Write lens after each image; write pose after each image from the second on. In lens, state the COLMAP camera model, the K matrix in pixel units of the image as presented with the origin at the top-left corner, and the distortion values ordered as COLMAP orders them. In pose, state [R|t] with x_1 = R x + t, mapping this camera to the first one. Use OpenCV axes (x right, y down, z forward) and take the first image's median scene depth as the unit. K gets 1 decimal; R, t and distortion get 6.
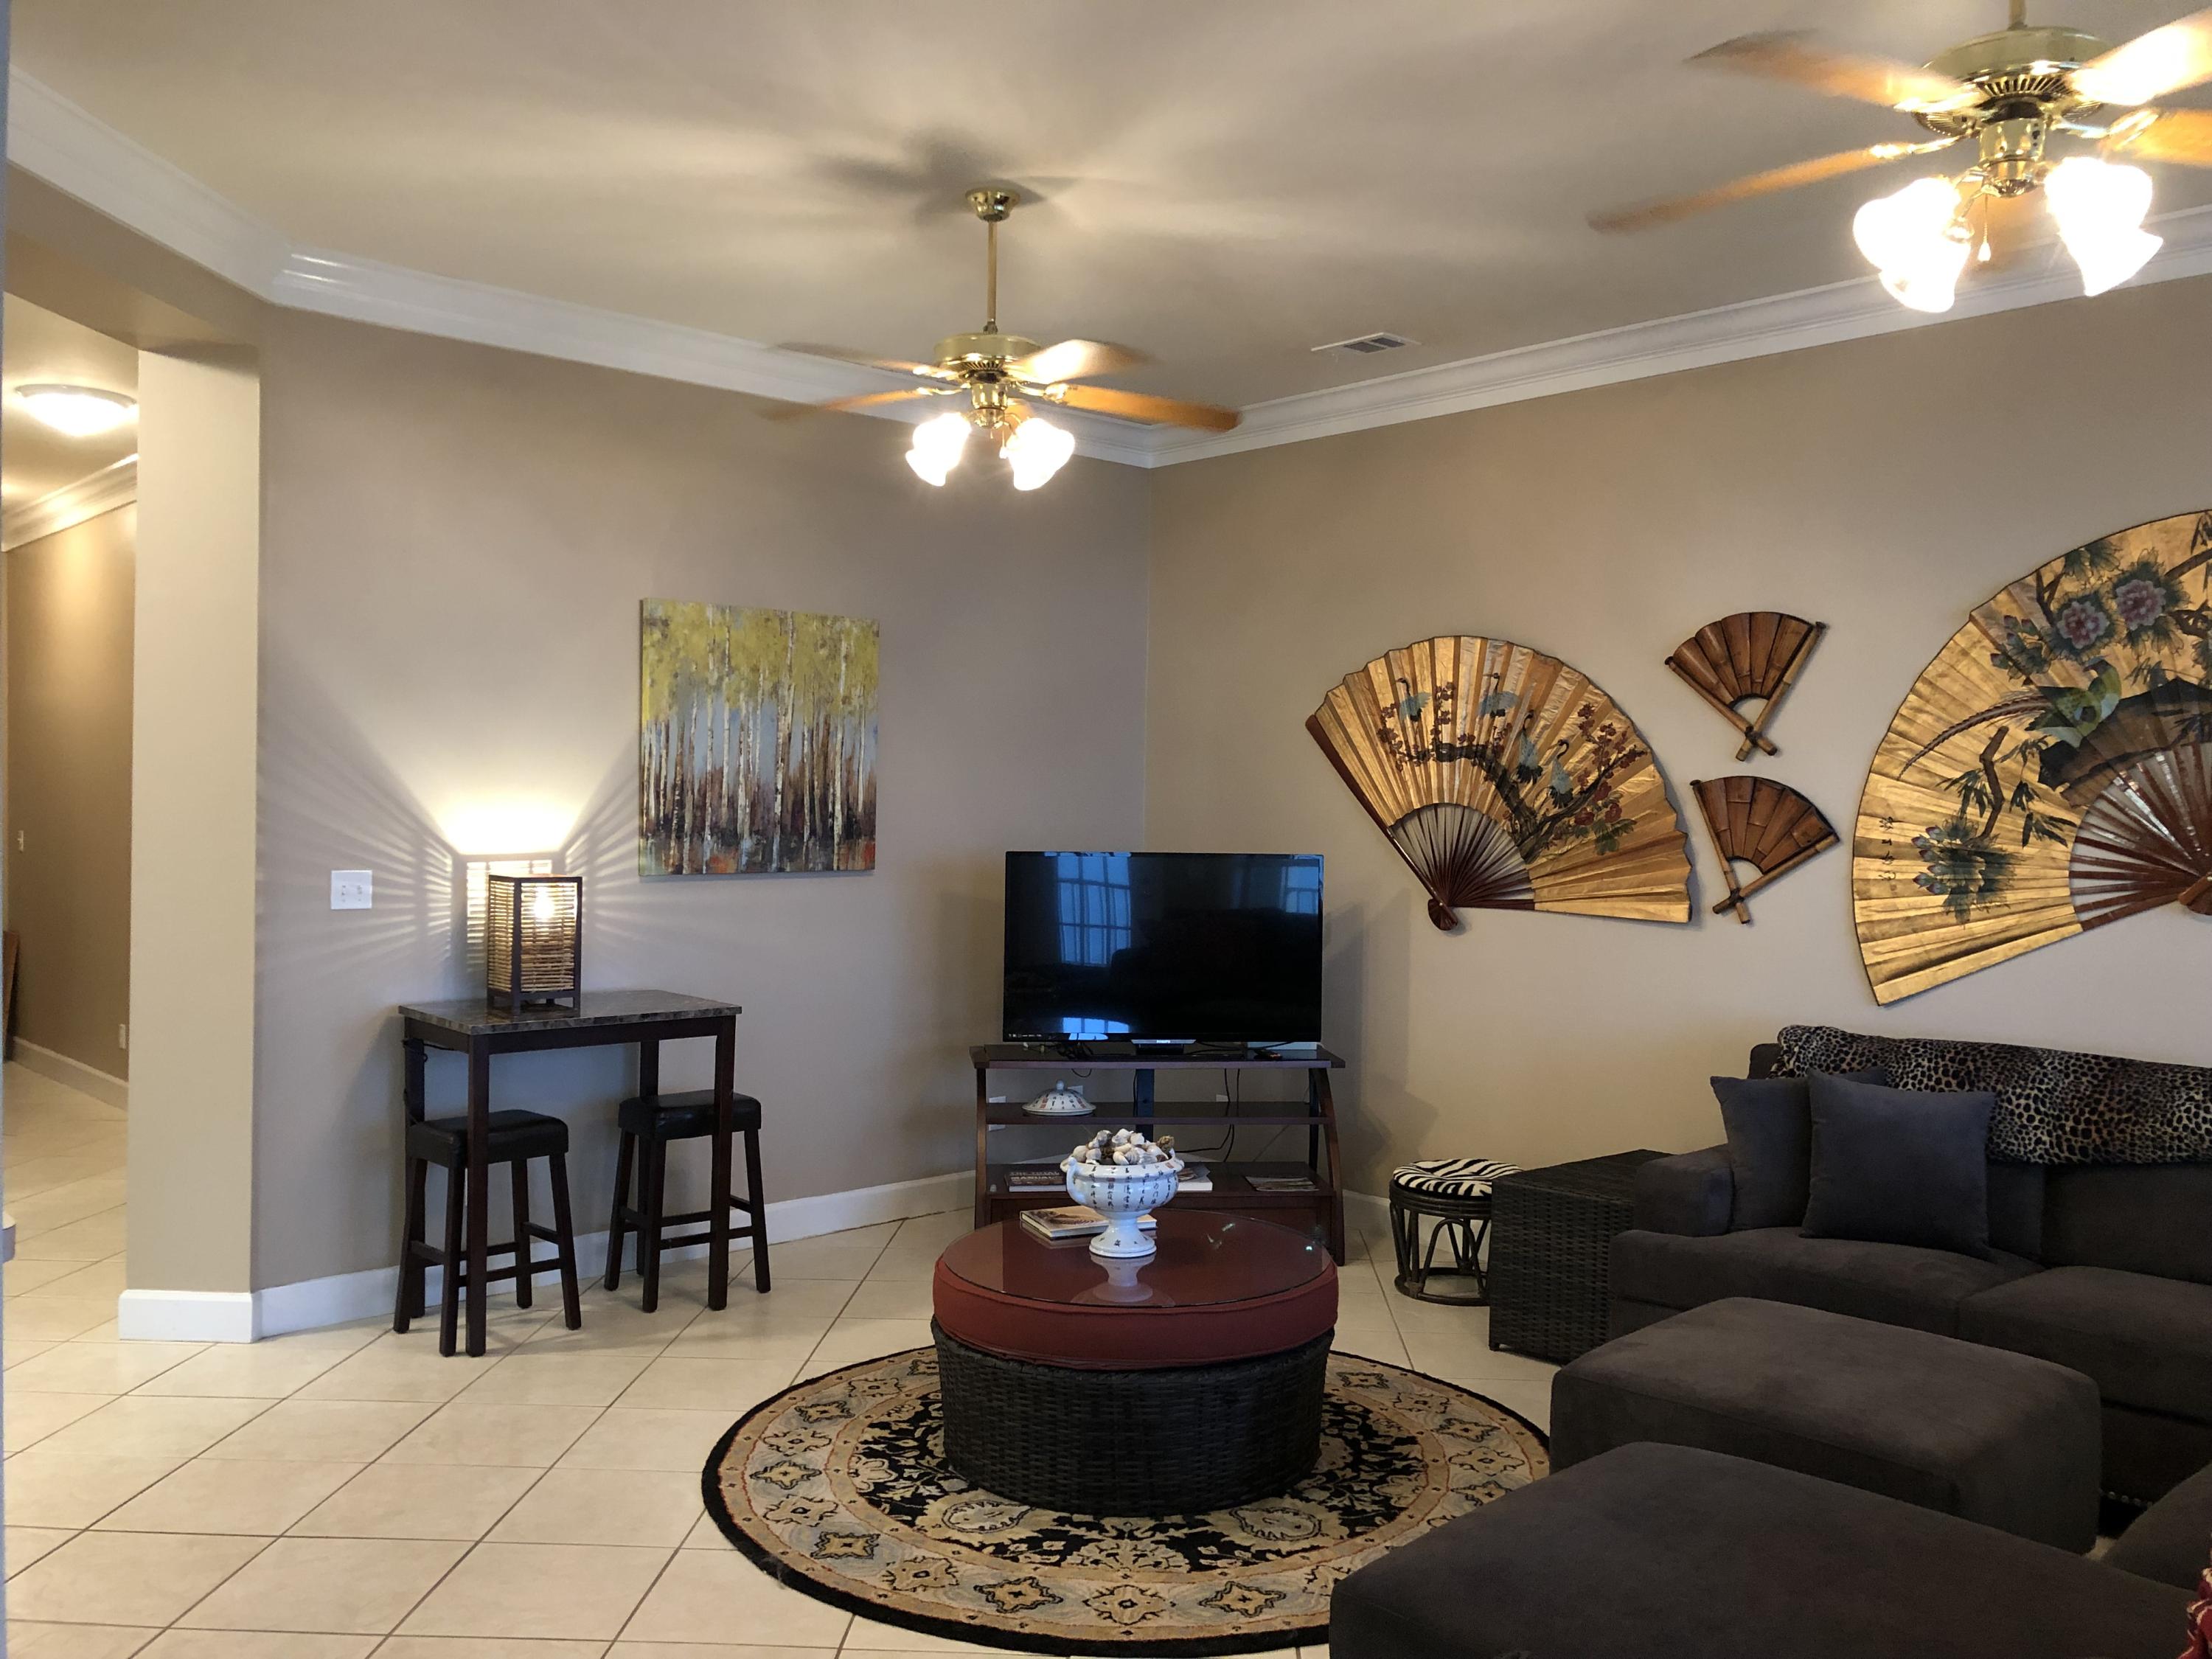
lens RADIAL K [[1826.8, 0, 1100.8], [0, 1826.8, 822.4], [0, 0, 1]] dist [0.052907, -0.002407]
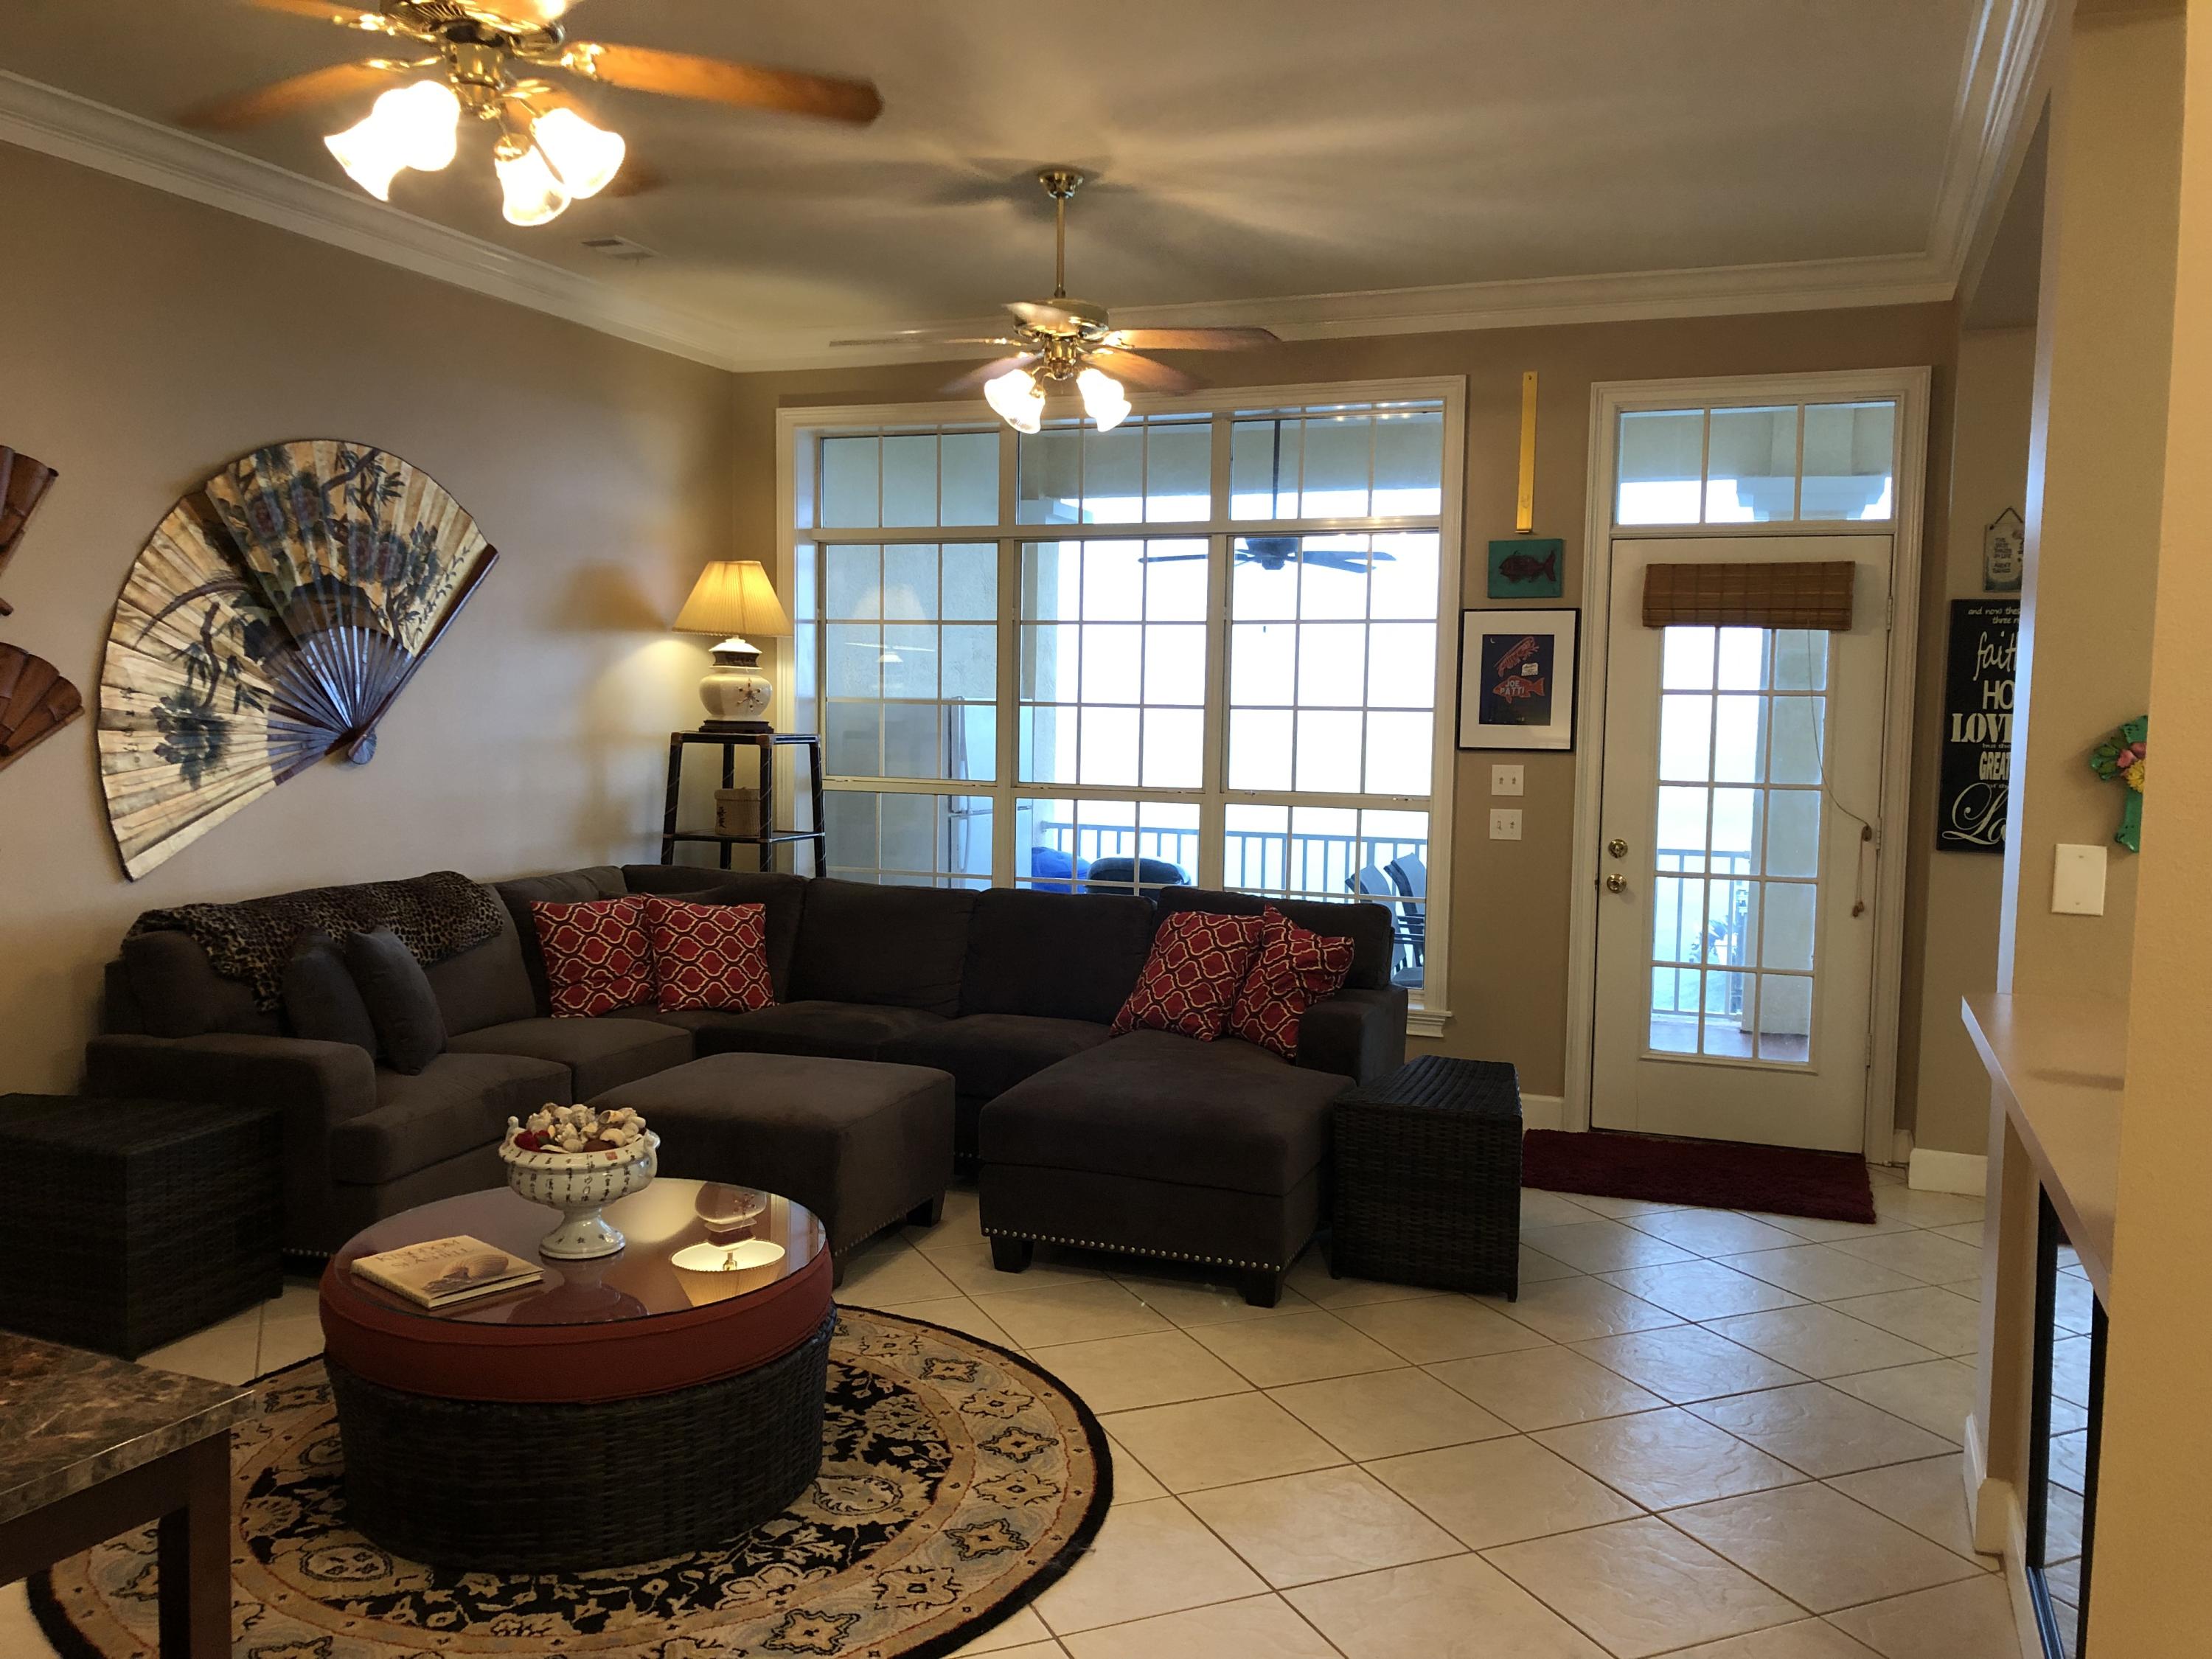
lens RADIAL K [[1826.8, 0, 1105.7], [0, 1826.8, 837.9], [0, 0, 1]] dist [0.052907, -0.002407]
pose [[-0.440459, -0.086628, 0.893584, -0.716320], [-0.010327, 0.995757, 0.091443, -0.019693], [-0.897713, 0.031049, -0.439484, 1.025796]]
